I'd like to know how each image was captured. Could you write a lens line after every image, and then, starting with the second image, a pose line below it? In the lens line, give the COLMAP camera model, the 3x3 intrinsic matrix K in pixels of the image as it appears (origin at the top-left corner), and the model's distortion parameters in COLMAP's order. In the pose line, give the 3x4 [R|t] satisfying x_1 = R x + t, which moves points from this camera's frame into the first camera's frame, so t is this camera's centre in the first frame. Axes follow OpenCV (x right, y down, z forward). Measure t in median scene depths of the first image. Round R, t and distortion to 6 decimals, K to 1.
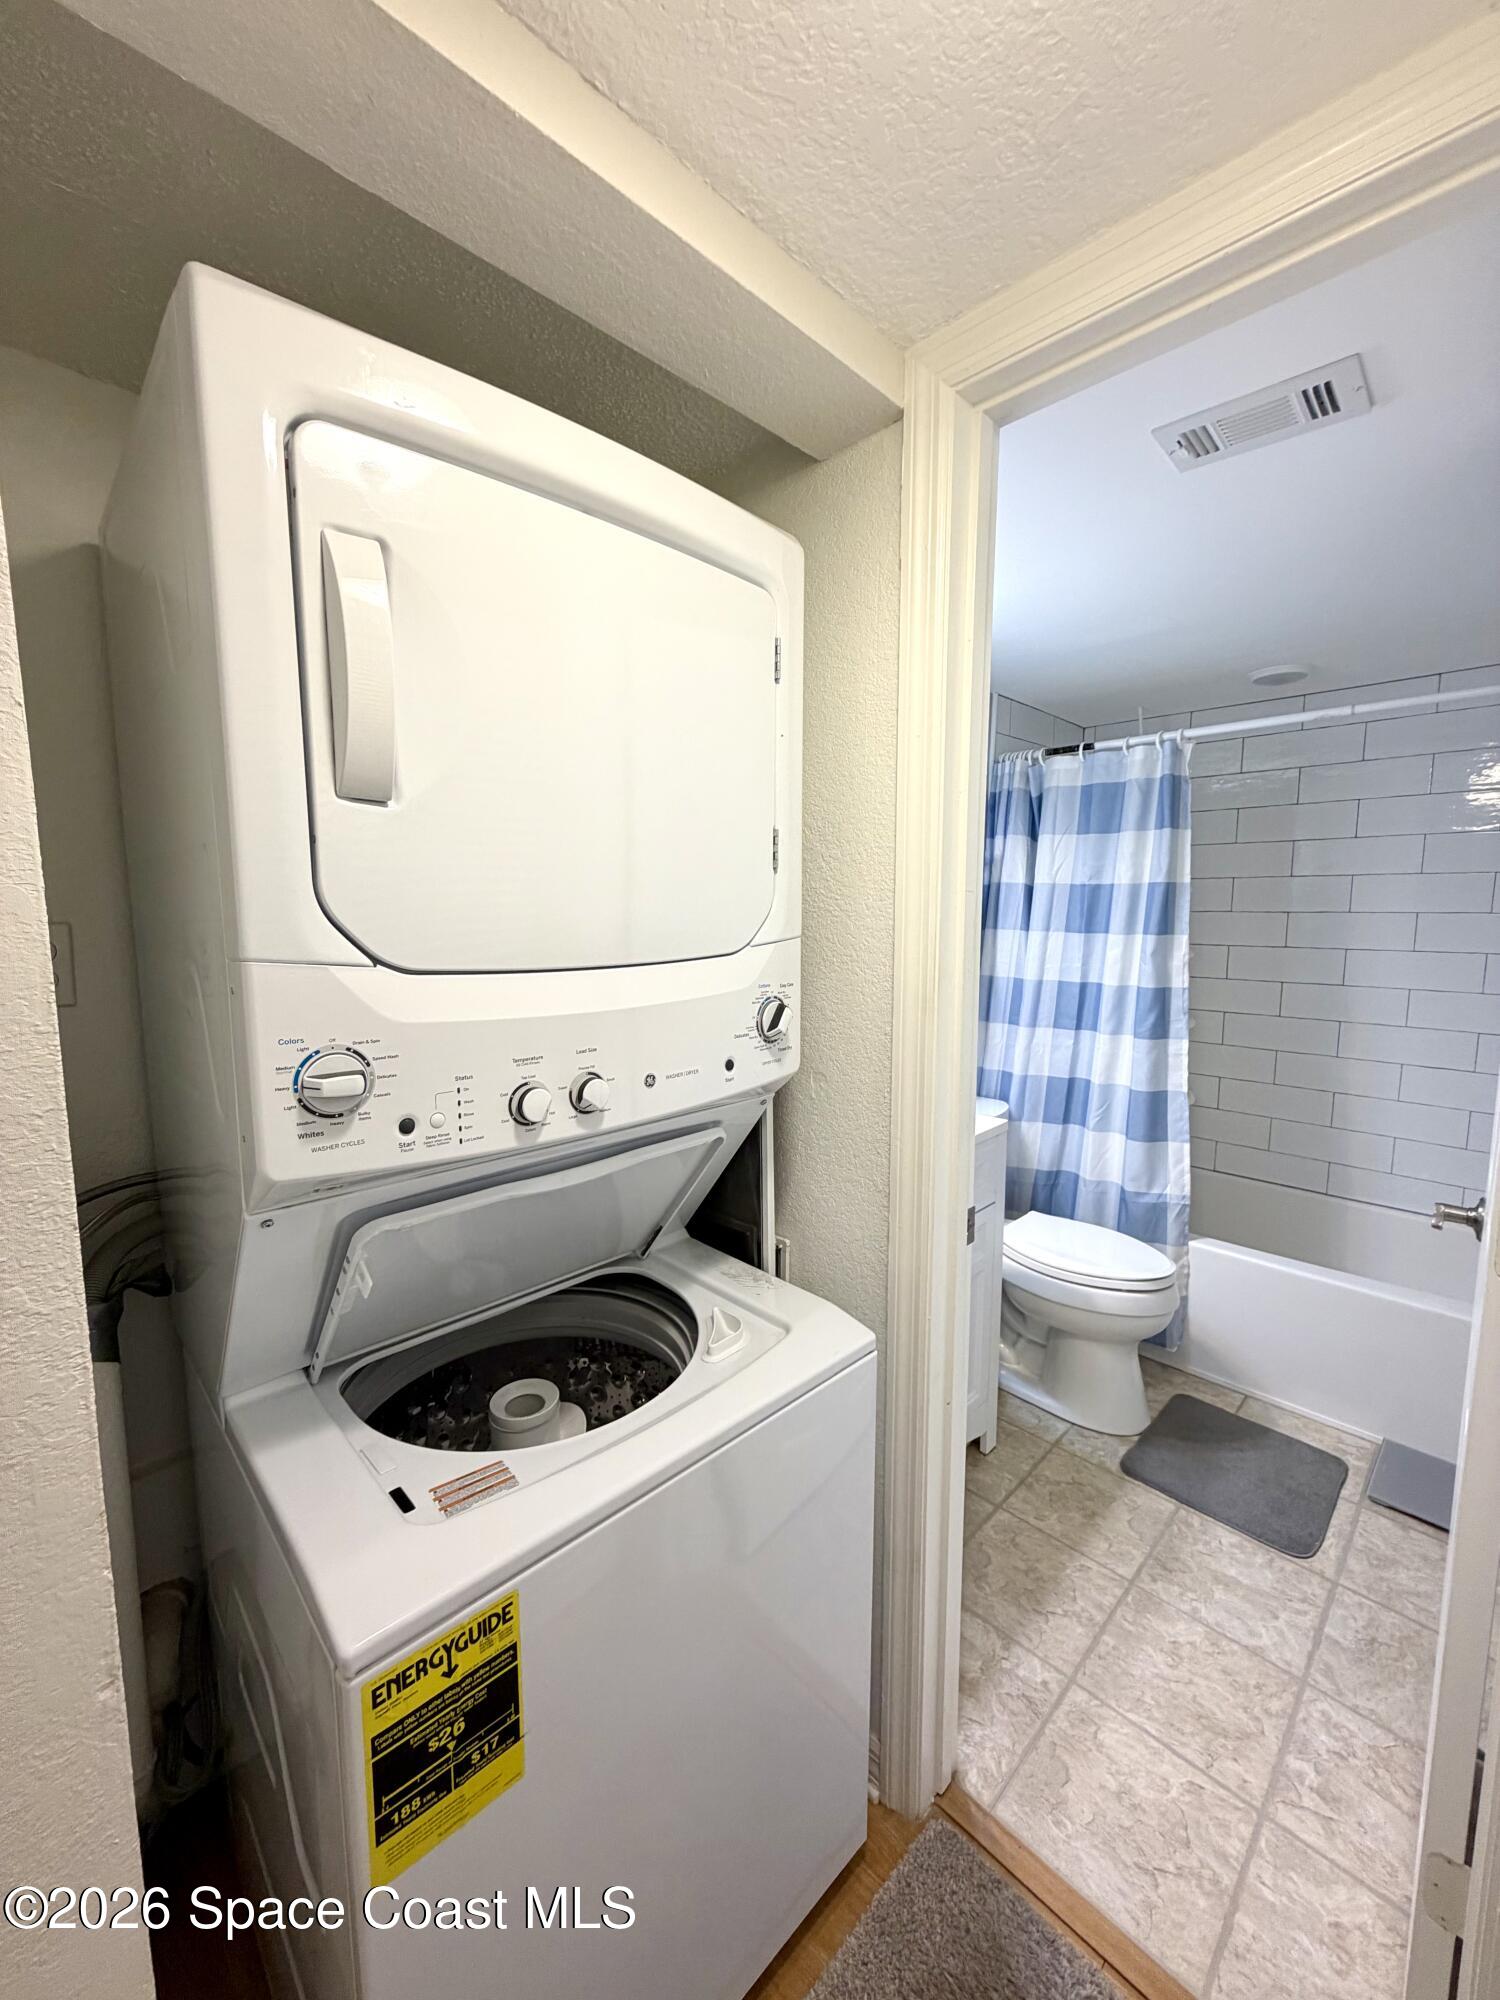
lens RADIAL K [[796.3, 0, 743.7], [0, 796.3, 991.8], [0, 0, 1]] dist [-0.000757, -0.000227]
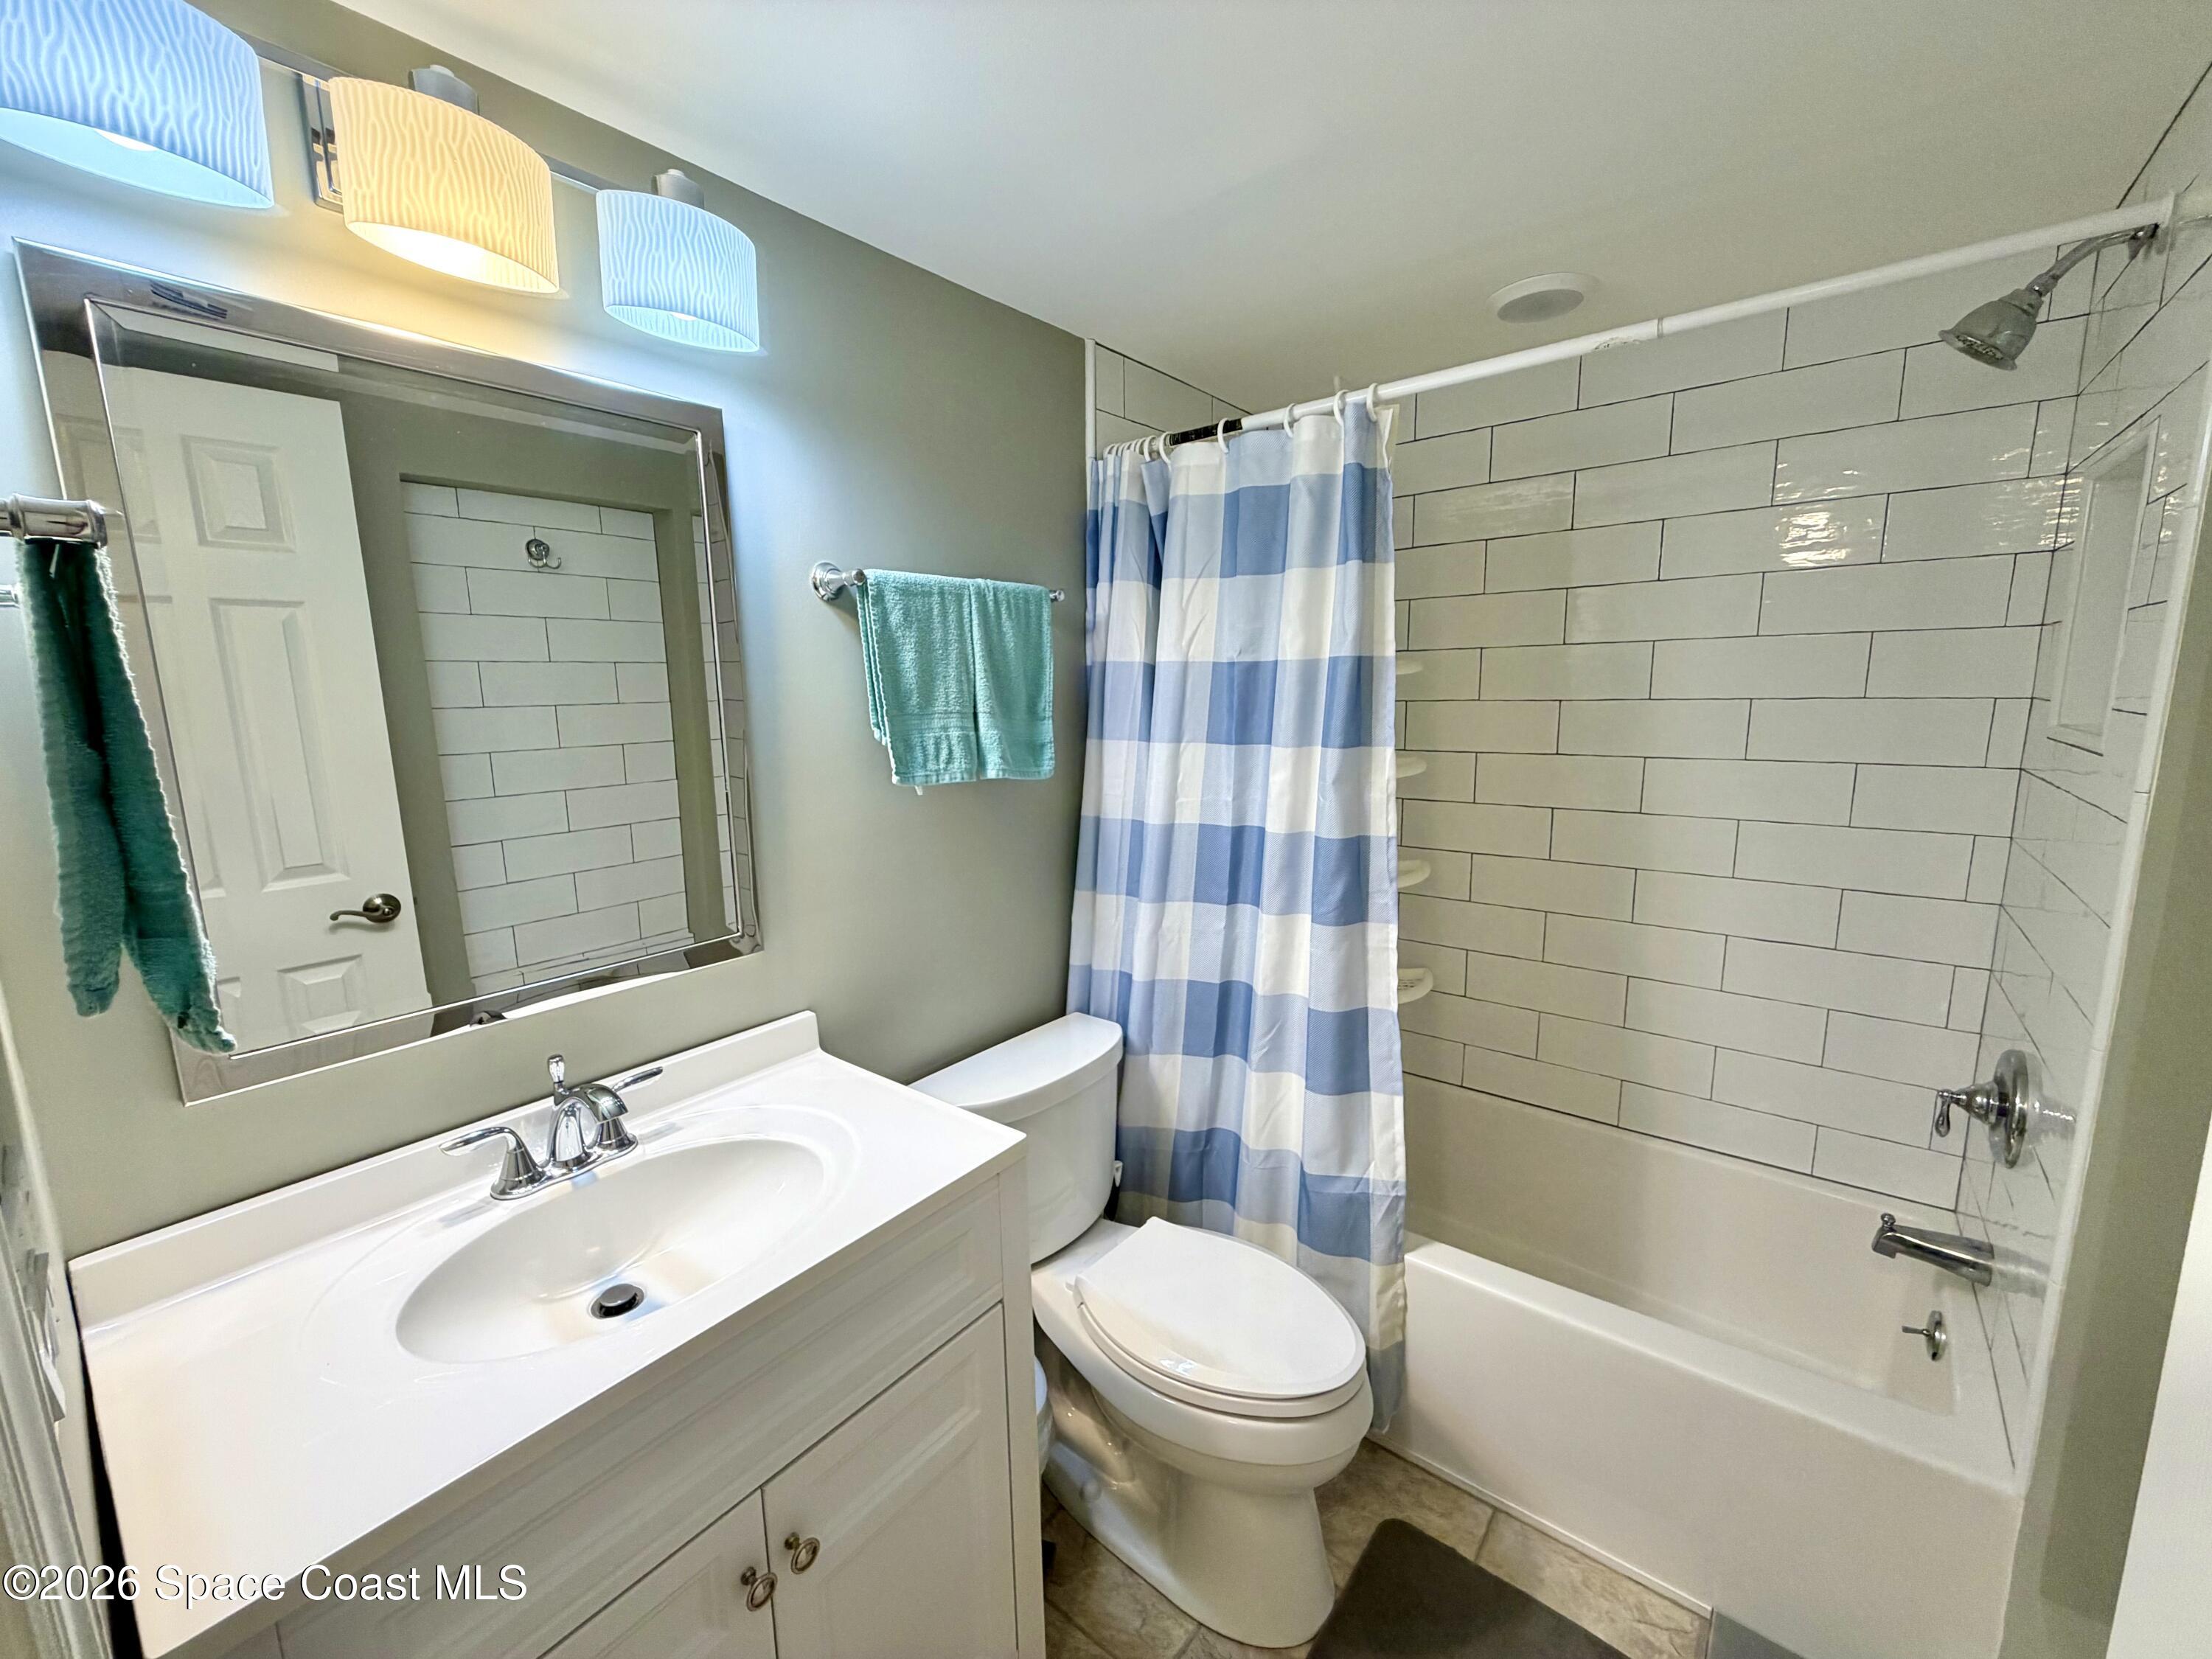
lens RADIAL K [[880.7, 0, 1098.6], [0, 880.7, 824.3], [0, 0, 1]] dist [-0.000757, -0.000227]
pose [[0.994379, -0.035968, 0.099585, 0.264584], [0.031646, 0.998501, 0.044651, -0.047889], [-0.101042, -0.041248, 0.994027, 0.361267]]
